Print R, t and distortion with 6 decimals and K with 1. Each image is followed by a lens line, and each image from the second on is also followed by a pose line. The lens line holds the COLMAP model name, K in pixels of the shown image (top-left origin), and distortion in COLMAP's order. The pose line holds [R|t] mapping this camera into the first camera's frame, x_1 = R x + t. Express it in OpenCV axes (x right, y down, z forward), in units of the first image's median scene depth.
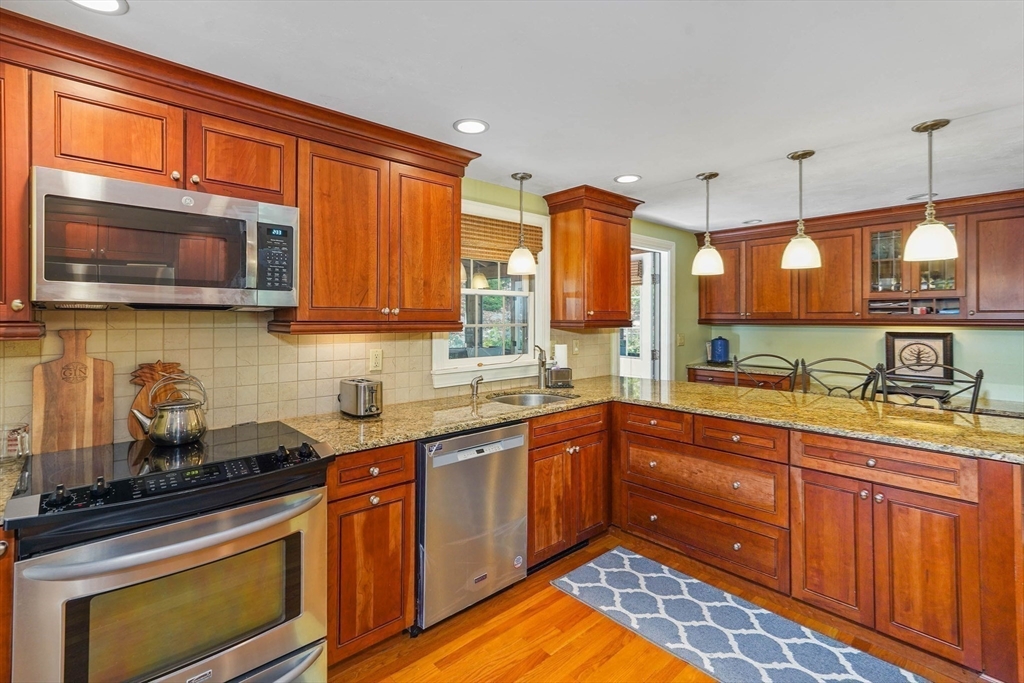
lens RADIAL K [[473.2, 0, 522.2], [0, 473.2, 315.5], [0, 0, 1]] dist [0.009335, 0.000686]
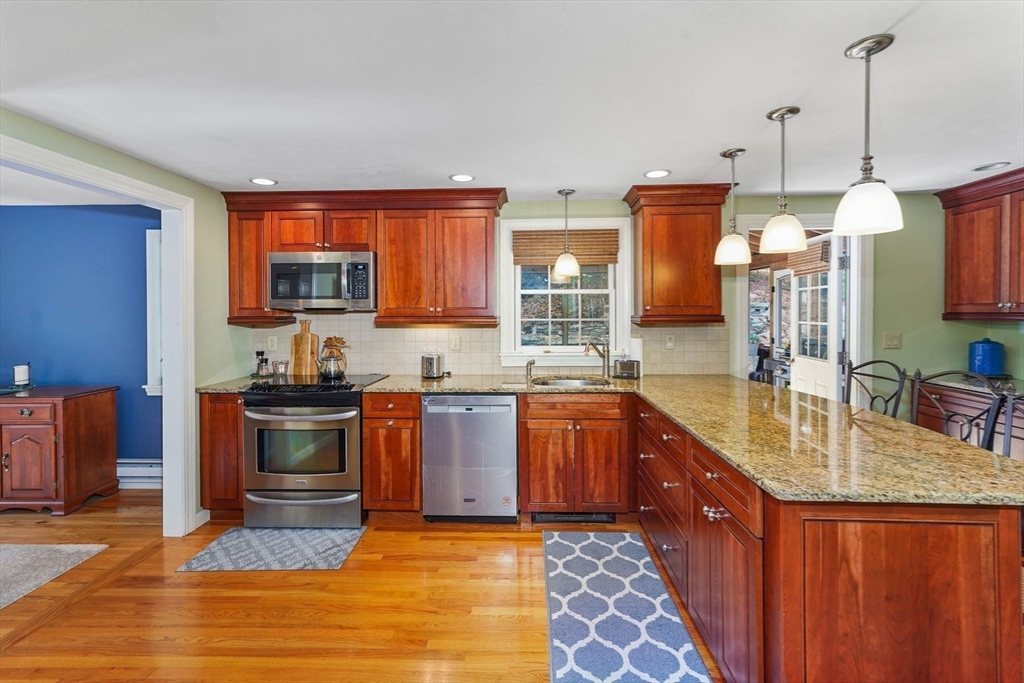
lens RADIAL K [[473.2, 0, 525.6], [0, 473.2, 318.4], [0, 0, 1]] dist [0.009335, 0.000686]
pose [[0.715726, -0.000904, -0.698381, 0.840900], [0.009286, 0.999923, 0.008222, 0.007912], [0.698320, -0.012370, 0.715679, 0.102999]]
